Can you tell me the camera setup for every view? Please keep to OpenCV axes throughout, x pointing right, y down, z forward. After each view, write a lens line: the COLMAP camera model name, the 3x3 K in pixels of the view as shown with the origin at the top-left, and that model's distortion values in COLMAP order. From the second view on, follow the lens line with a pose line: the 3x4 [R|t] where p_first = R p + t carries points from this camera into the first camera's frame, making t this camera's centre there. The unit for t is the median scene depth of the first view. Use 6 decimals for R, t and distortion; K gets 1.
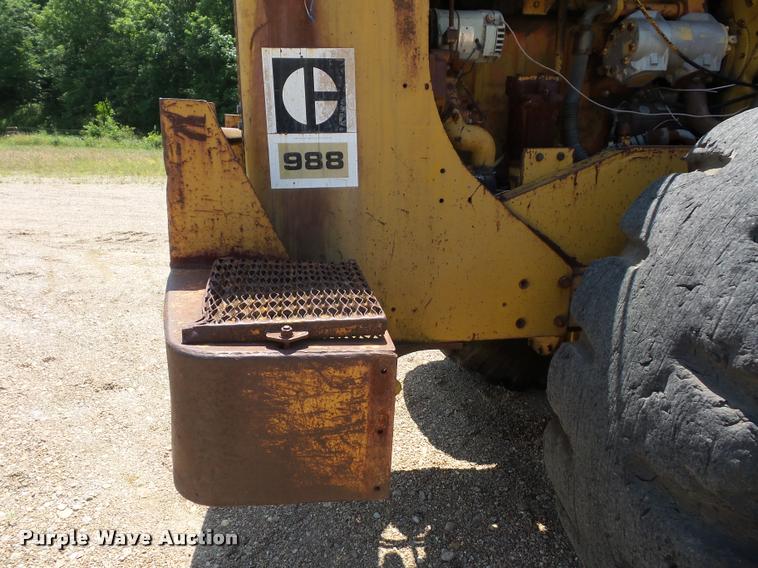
lens RADIAL K [[525.8, 0, 379.0], [0, 525.8, 284.0], [0, 0, 1]] dist [0.011239, -0.005108]
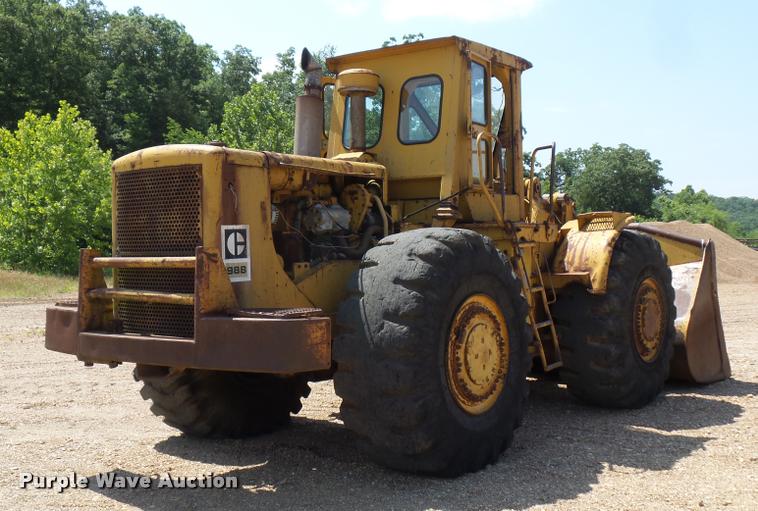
lens RADIAL K [[921.7, 0, 379.0], [0, 921.7, 255.5], [0, 0, 1]] dist [0.001813, 0.009028]
pose [[0.715733, -0.023727, 0.697971, -2.588183], [0.211926, 0.959674, -0.184696, 0.601977], [-0.665443, 0.280111, 0.691899, -2.303348]]
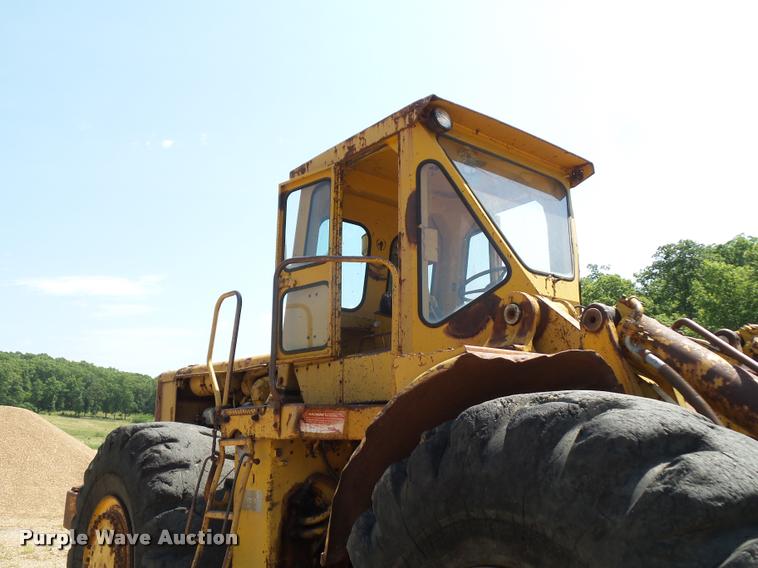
lens RADIAL K [[702.5, 0, 378.2], [0, 702.5, 293.1], [0, 0, 1]] dist [-0.045989, 0.003395]
pose [[0.501666, -0.190497, -0.843826, 4.462271], [-0.252075, 0.900929, -0.353250, 0.013402], [0.827520, 0.389921, 0.403946, 0.016526]]
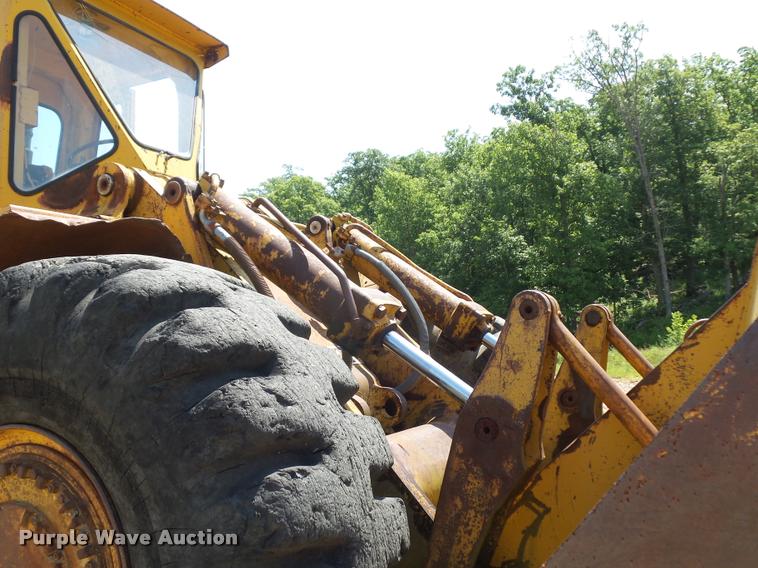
lens RADIAL K [[702.5, 0, 378.2], [0, 702.5, 293.1], [0, 0, 1]] dist [-0.045989, 0.003395]
pose [[0.816728, -0.054505, -0.574442, 4.693947], [-0.151490, 0.940353, -0.304609, 0.022669], [0.556781, 0.335806, 0.759756, 0.240383]]
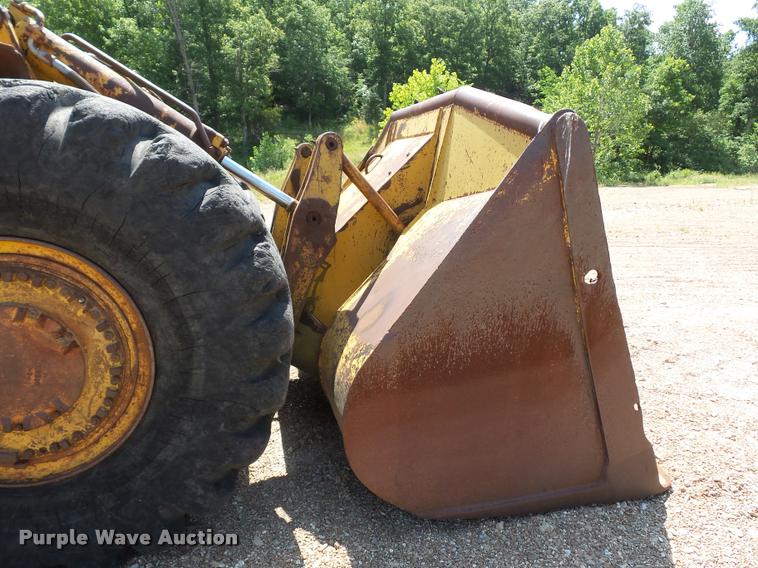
lens RADIAL K [[525.8, 0, 379.0], [0, 525.8, 284.0], [0, 0, 1]] dist [0.011239, -0.005108]
pose [[0.993760, -0.043841, 0.102561, 4.046166], [0.052093, 0.995495, -0.079218, 0.191447], [-0.098626, 0.084066, 0.991567, -0.231136]]
